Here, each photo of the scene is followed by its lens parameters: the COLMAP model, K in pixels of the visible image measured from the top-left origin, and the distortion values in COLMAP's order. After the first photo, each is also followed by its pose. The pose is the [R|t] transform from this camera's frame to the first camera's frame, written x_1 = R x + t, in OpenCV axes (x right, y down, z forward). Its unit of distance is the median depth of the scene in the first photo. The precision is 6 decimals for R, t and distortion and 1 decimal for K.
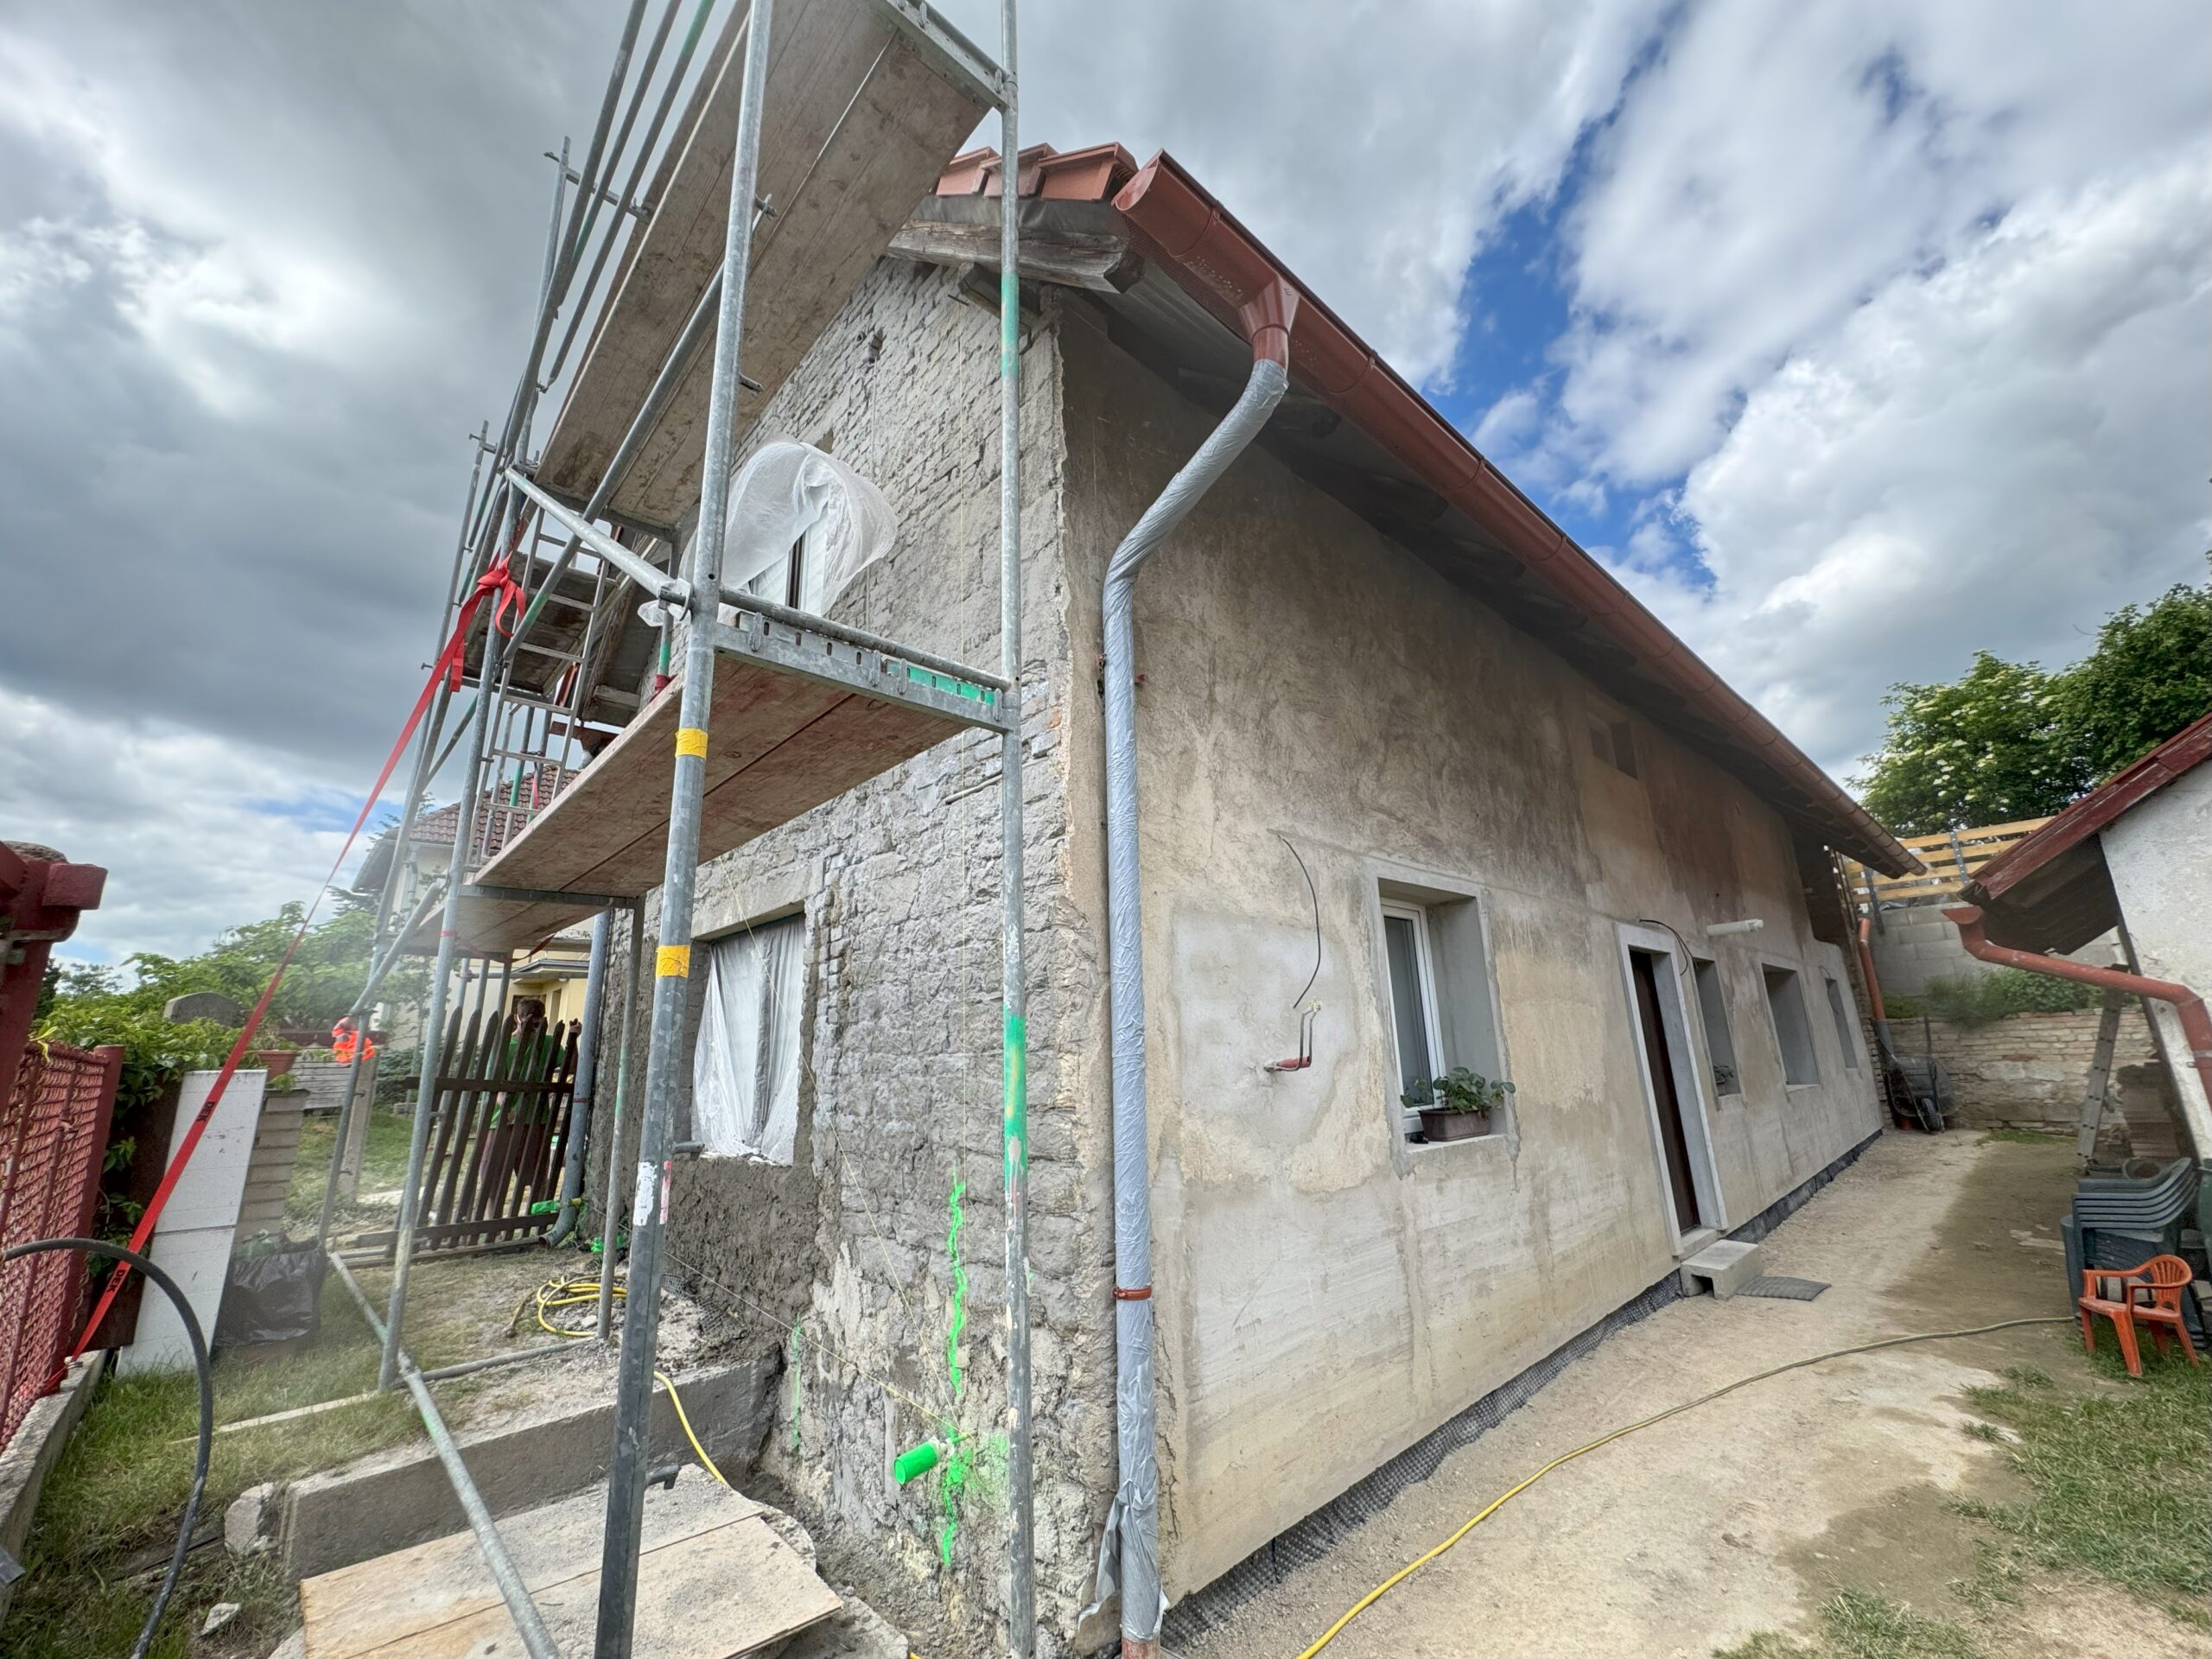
lens RADIAL K [[886.3, 0, 1106.0], [0, 886.3, 829.5], [0, 0, 1]] dist [0.001288, 0.000180]
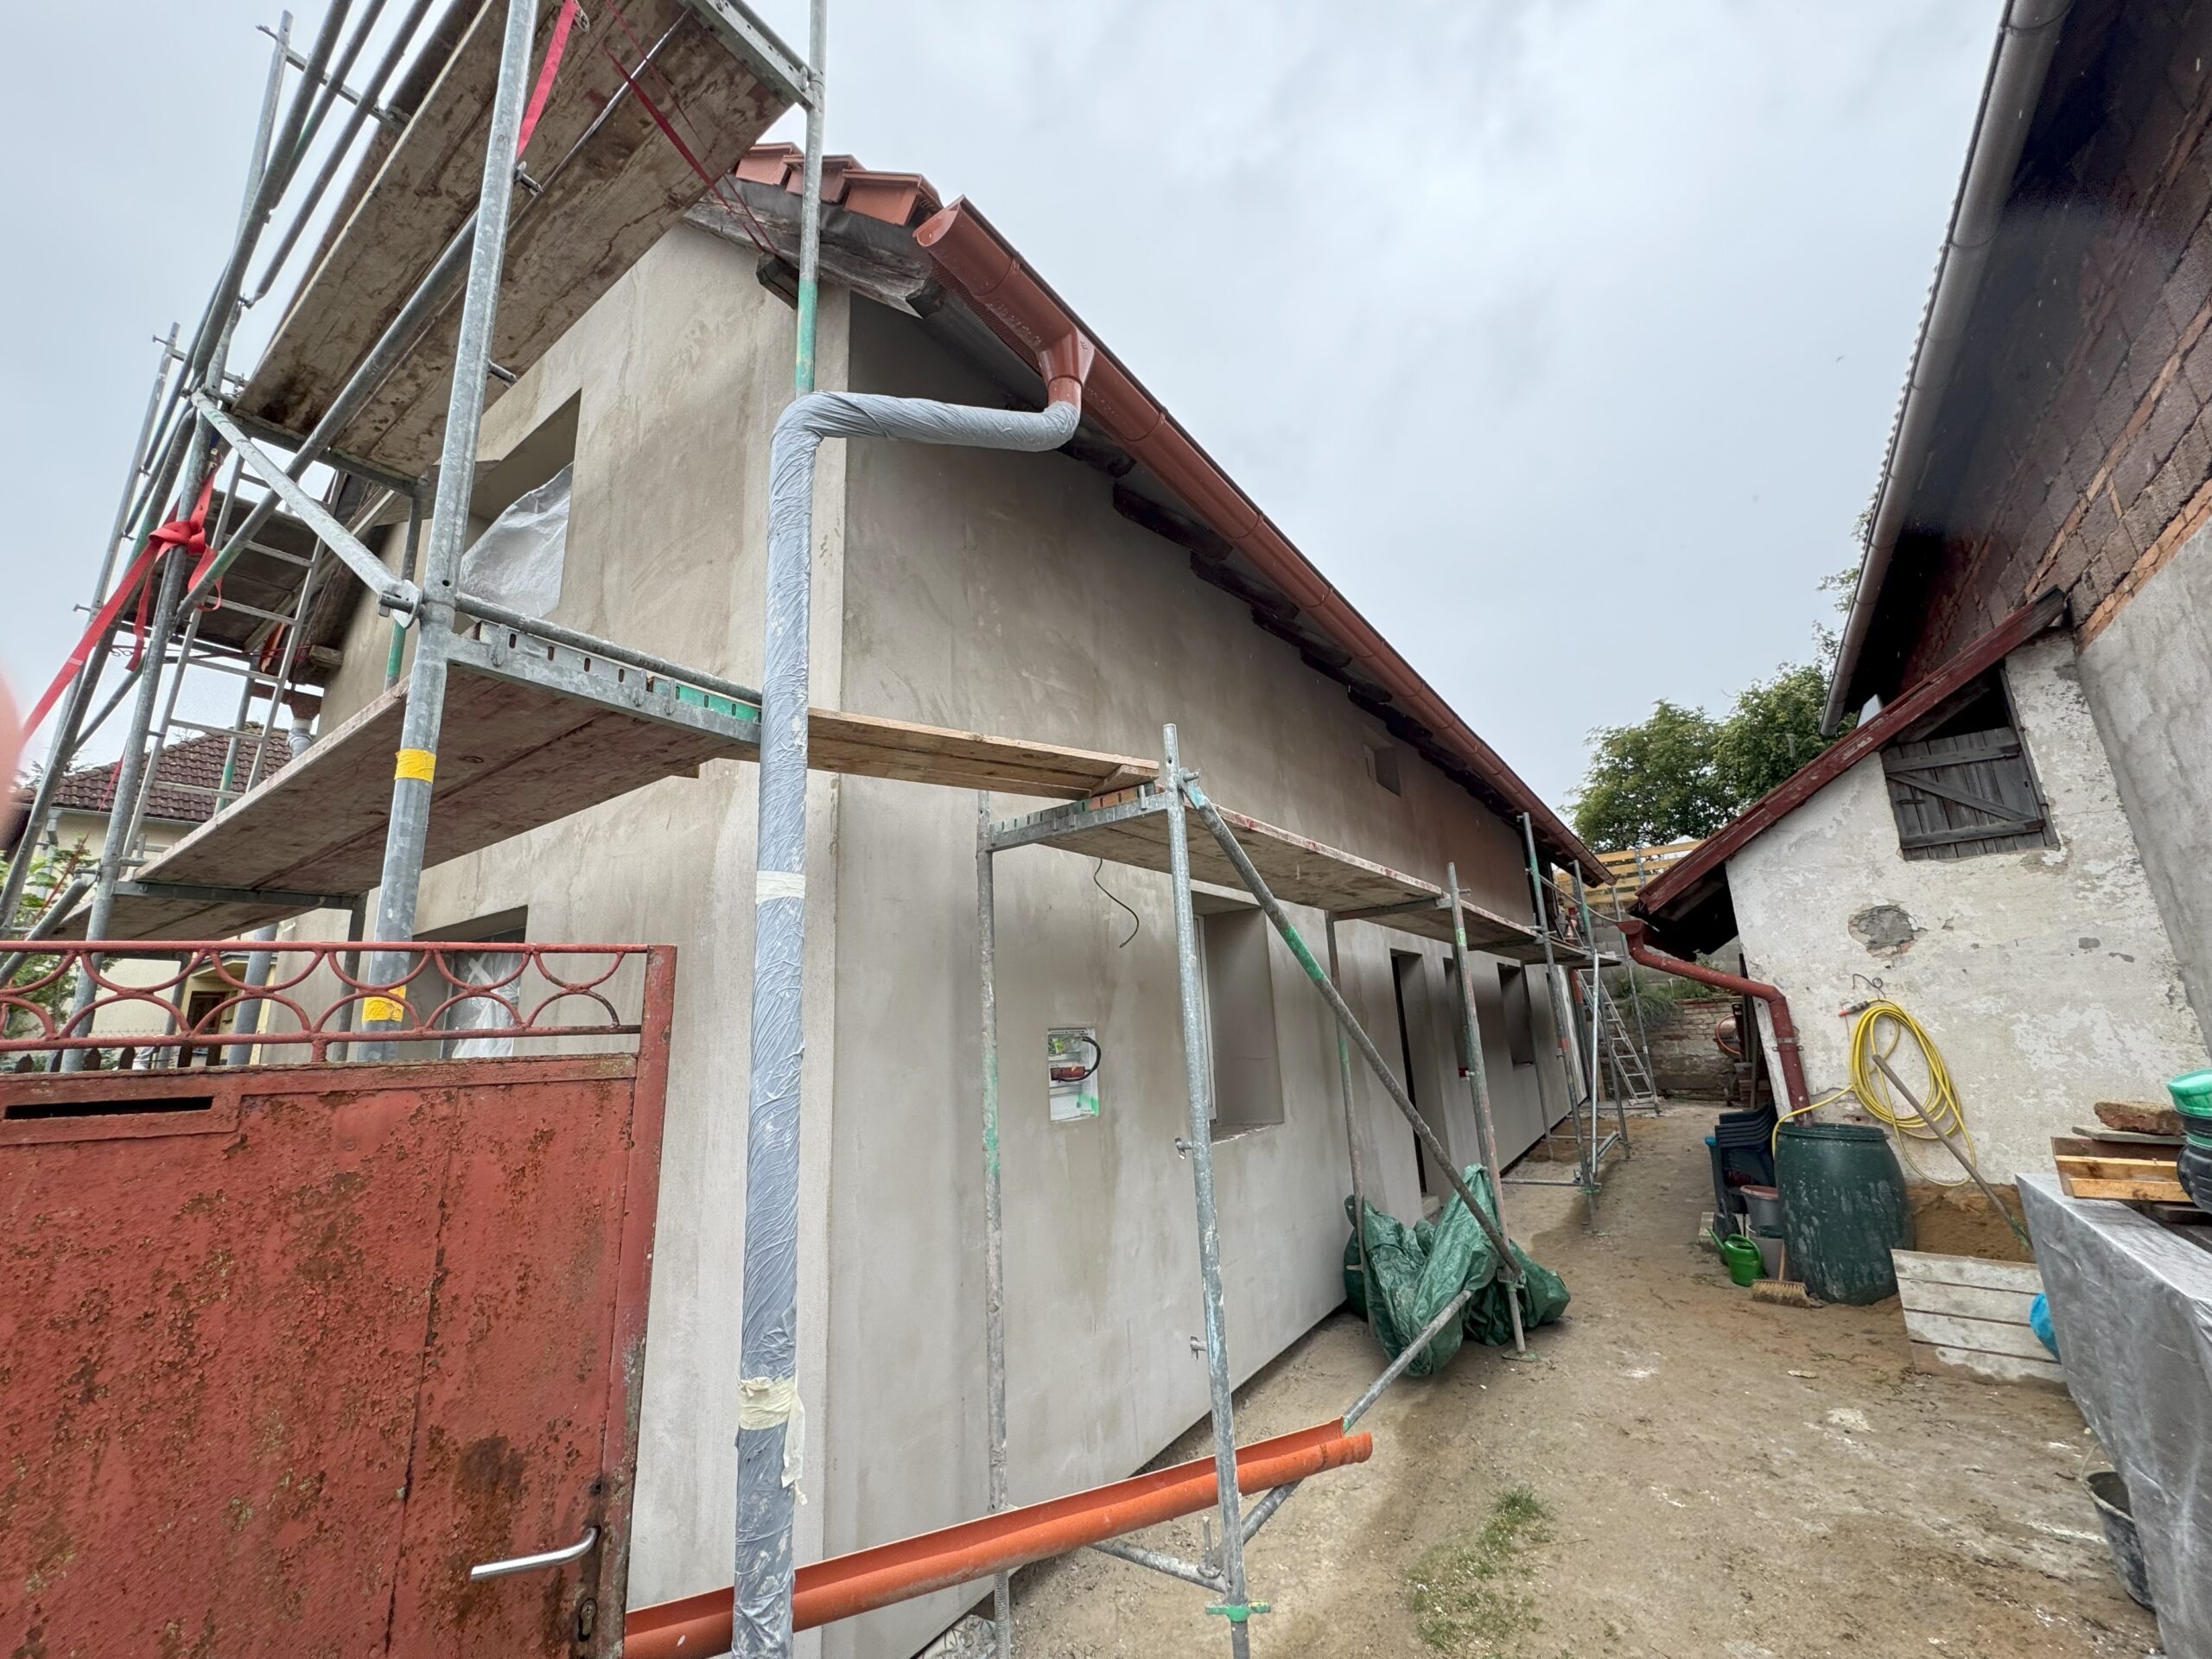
lens RADIAL K [[879.9, 0, 1106.0], [0, 879.9, 827.5], [0, 0, 1]] dist [-0.001510, 0.000530]
pose [[0.977125, 0.033666, 0.209982, 0.022892], [-0.036568, 0.999282, 0.009954, -0.034880], [-0.209496, -0.017405, 0.977655, -0.023232]]
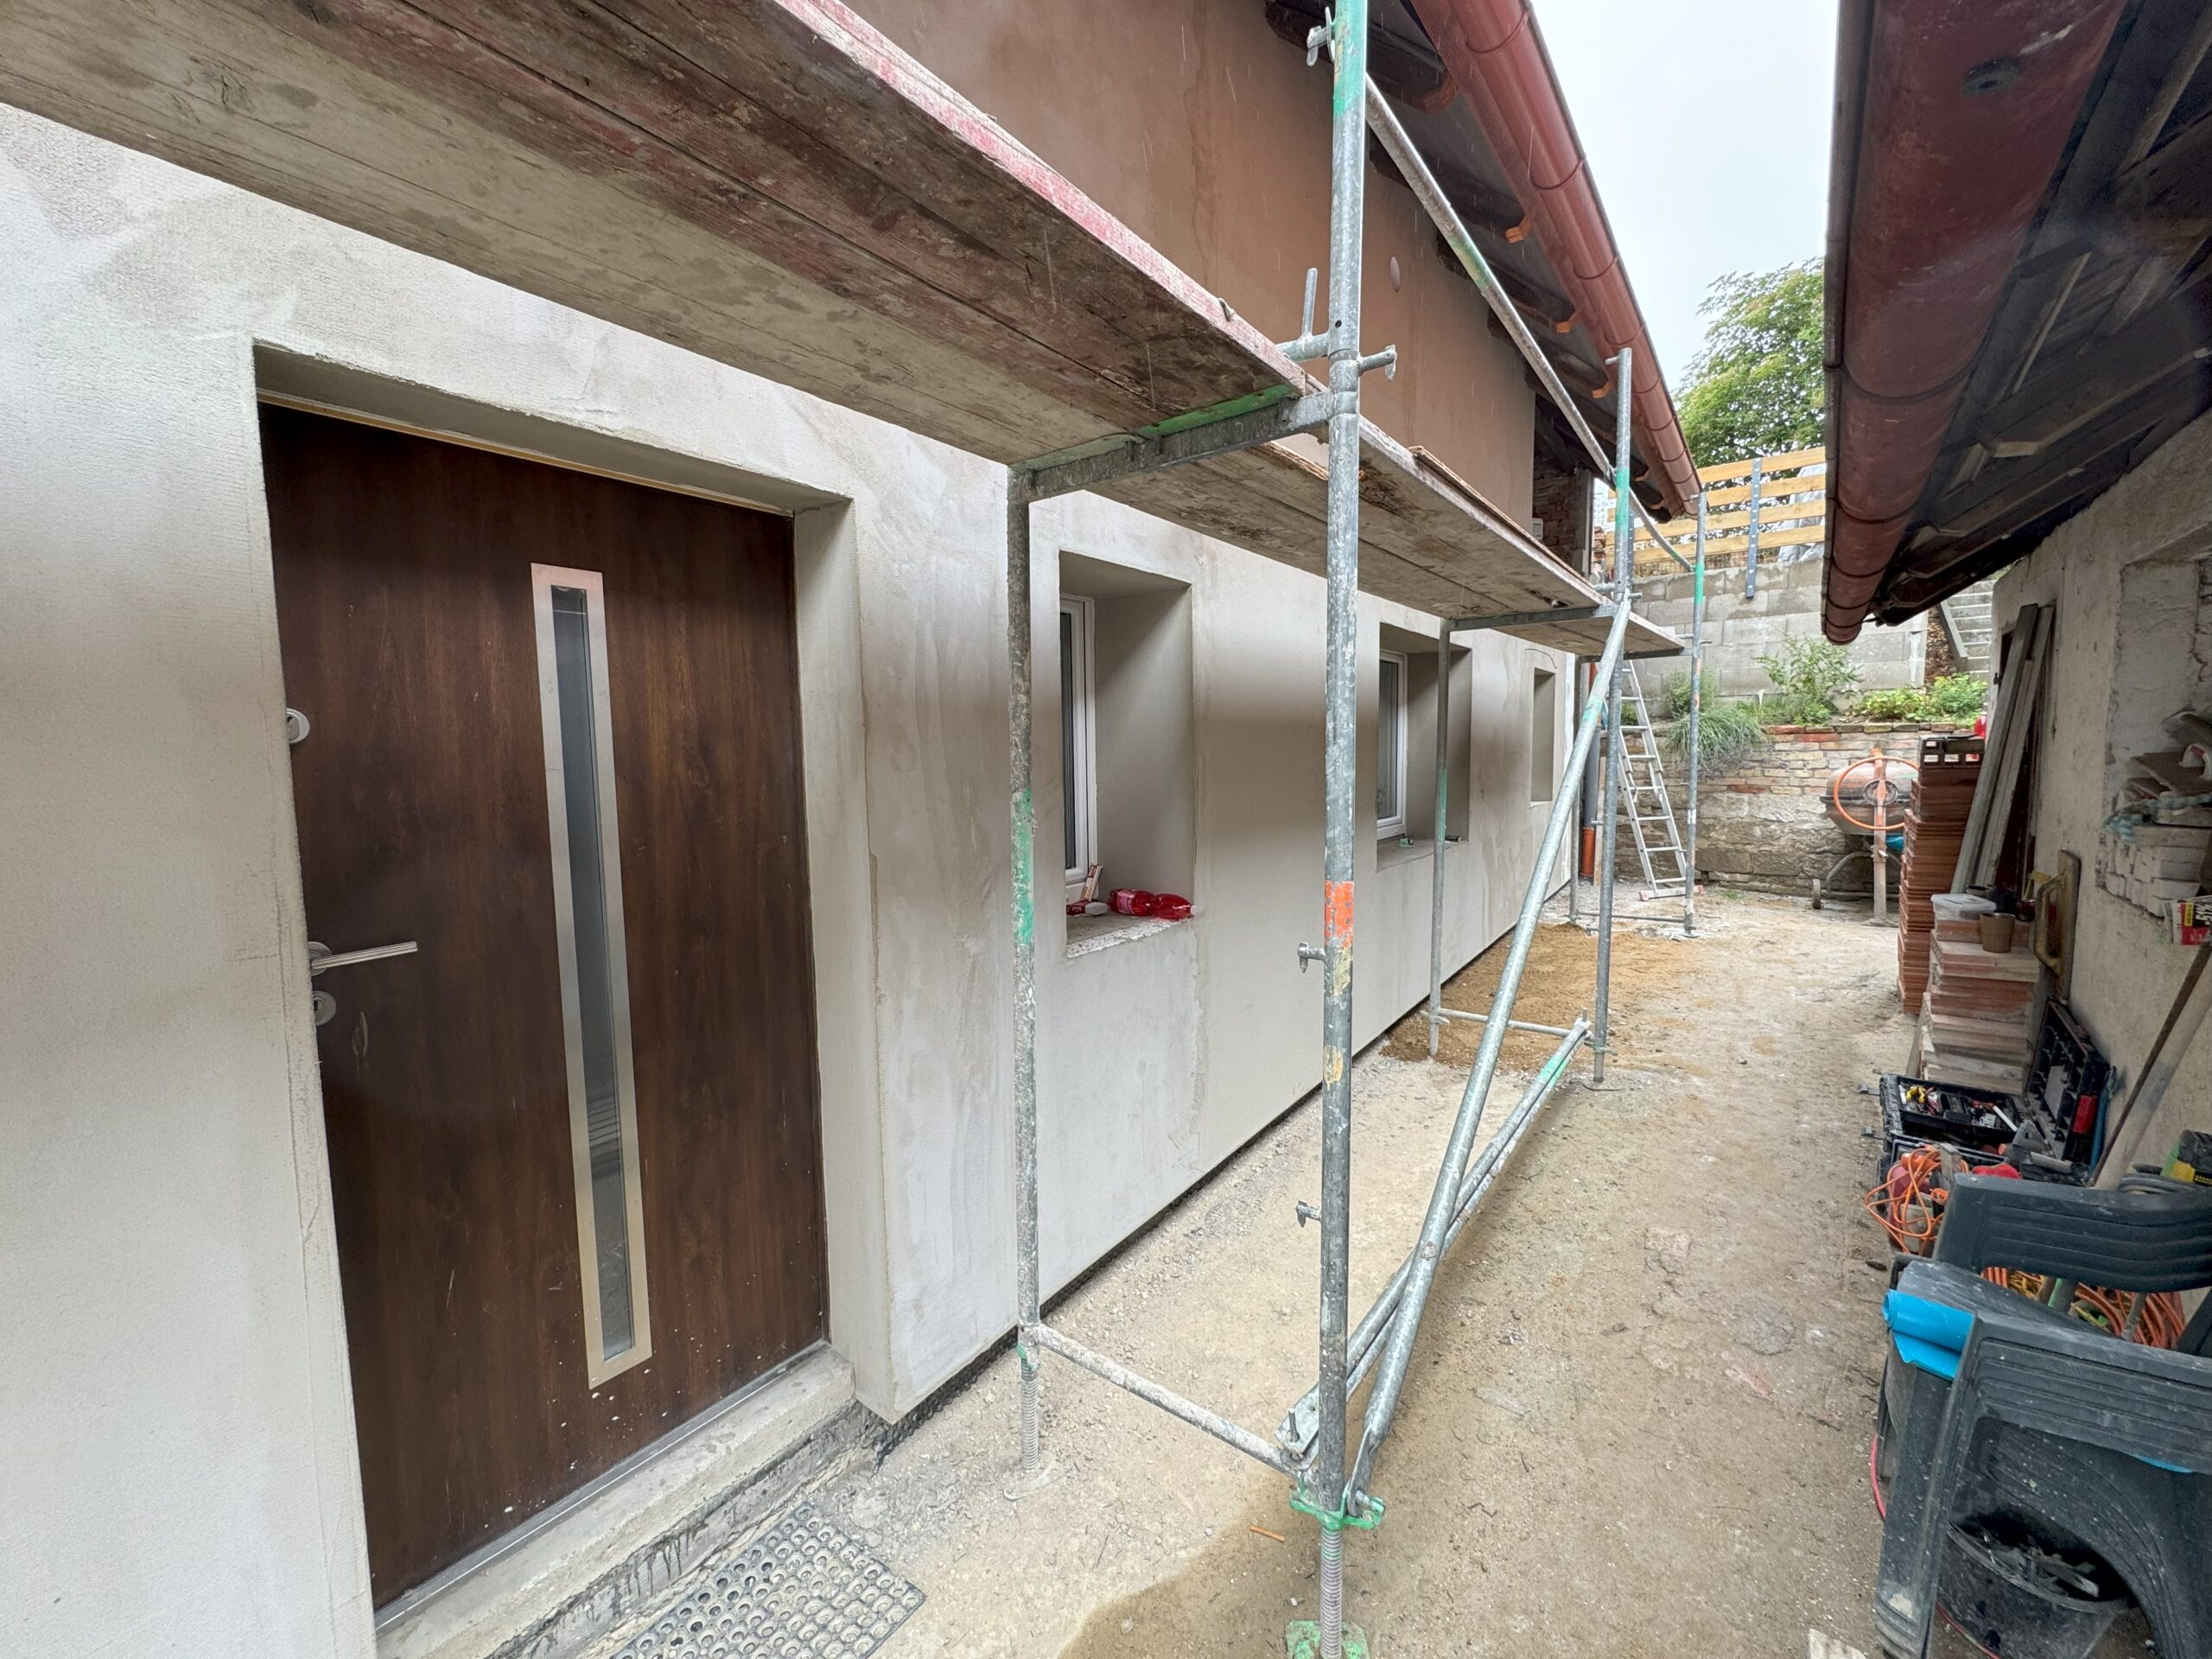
lens RADIAL K [[879.9, 0, 1106.0], [0, 879.9, 827.5], [0, 0, 1]] dist [-0.001510, 0.000530]
pose [[0.984933, 0.001011, 0.172935, 1.281917], [-0.059811, 0.940266, 0.335147, 0.265267], [-0.162266, -0.340440, 0.926159, 1.338221]]
